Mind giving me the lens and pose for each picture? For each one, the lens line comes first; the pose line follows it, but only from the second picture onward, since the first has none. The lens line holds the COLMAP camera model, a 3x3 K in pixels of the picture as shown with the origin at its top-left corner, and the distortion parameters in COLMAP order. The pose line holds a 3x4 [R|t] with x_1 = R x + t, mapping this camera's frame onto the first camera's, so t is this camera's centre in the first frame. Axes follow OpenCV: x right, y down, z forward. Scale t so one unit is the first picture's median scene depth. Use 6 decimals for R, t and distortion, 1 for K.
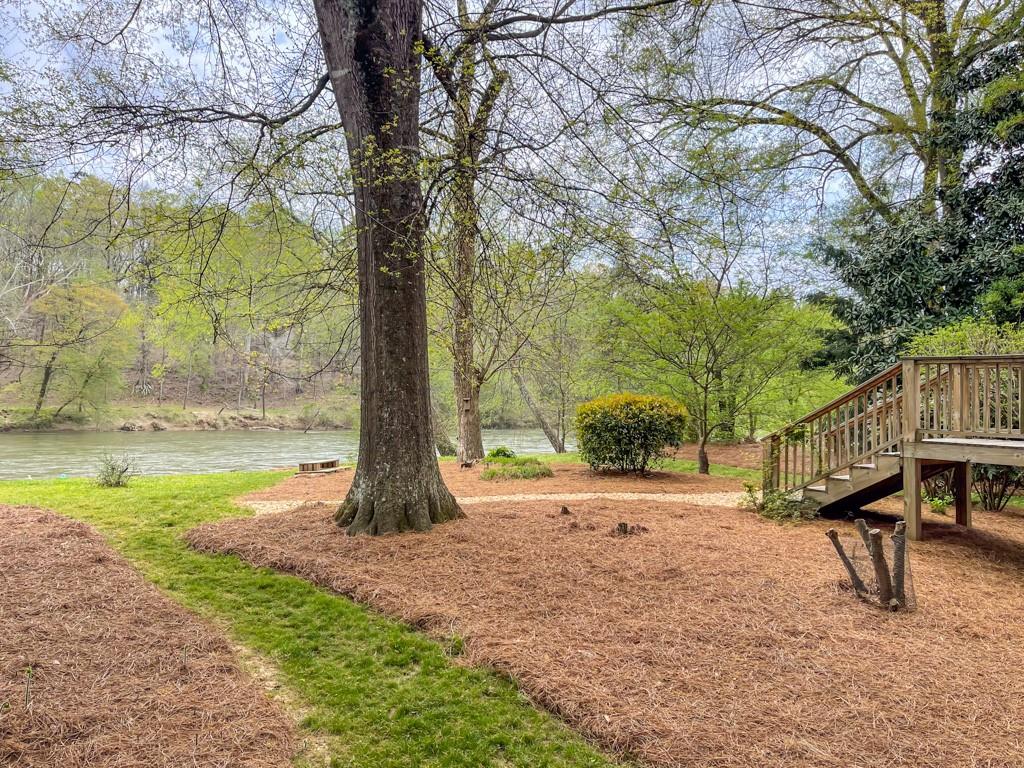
lens RADIAL K [[795.5, 0, 525.2], [0, 795.5, 347.1], [0, 0, 1]] dist [0.057280, -0.079694]
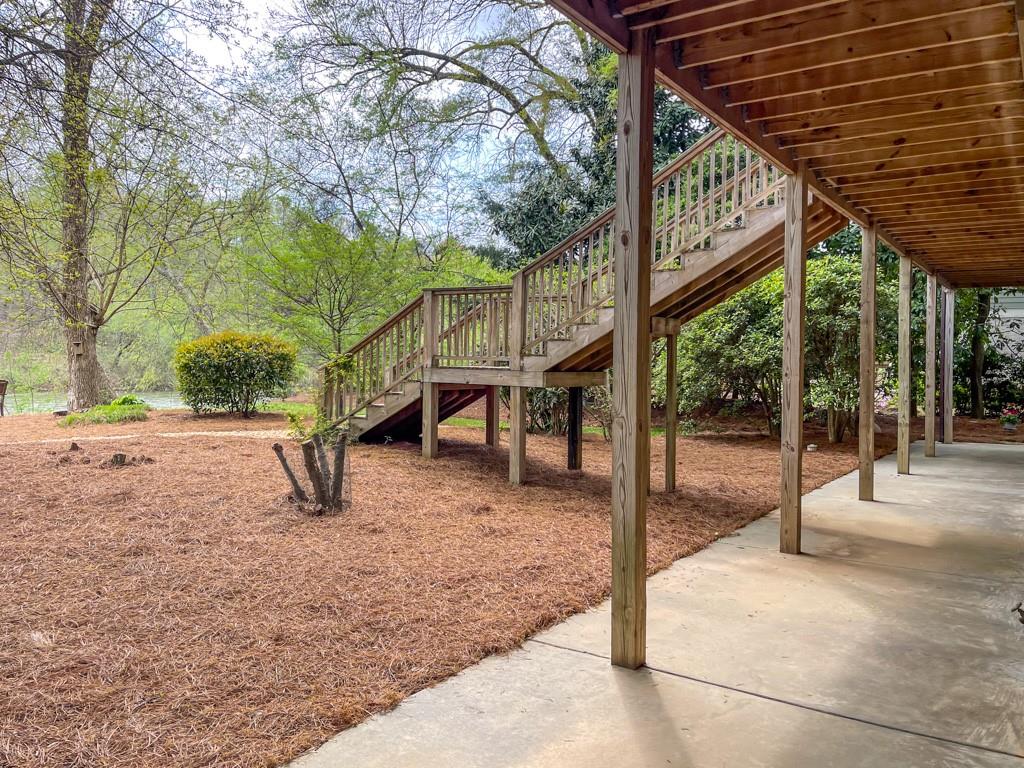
lens RADIAL K [[795.5, 0, 525.2], [0, 795.5, 347.1], [0, 0, 1]] dist [0.057280, -0.079694]
pose [[0.951049, -0.000288, 0.309041, 0.160937], [-0.016042, 0.998605, 0.050300, 0.020838], [-0.308625, -0.052795, 0.949718, -0.027699]]
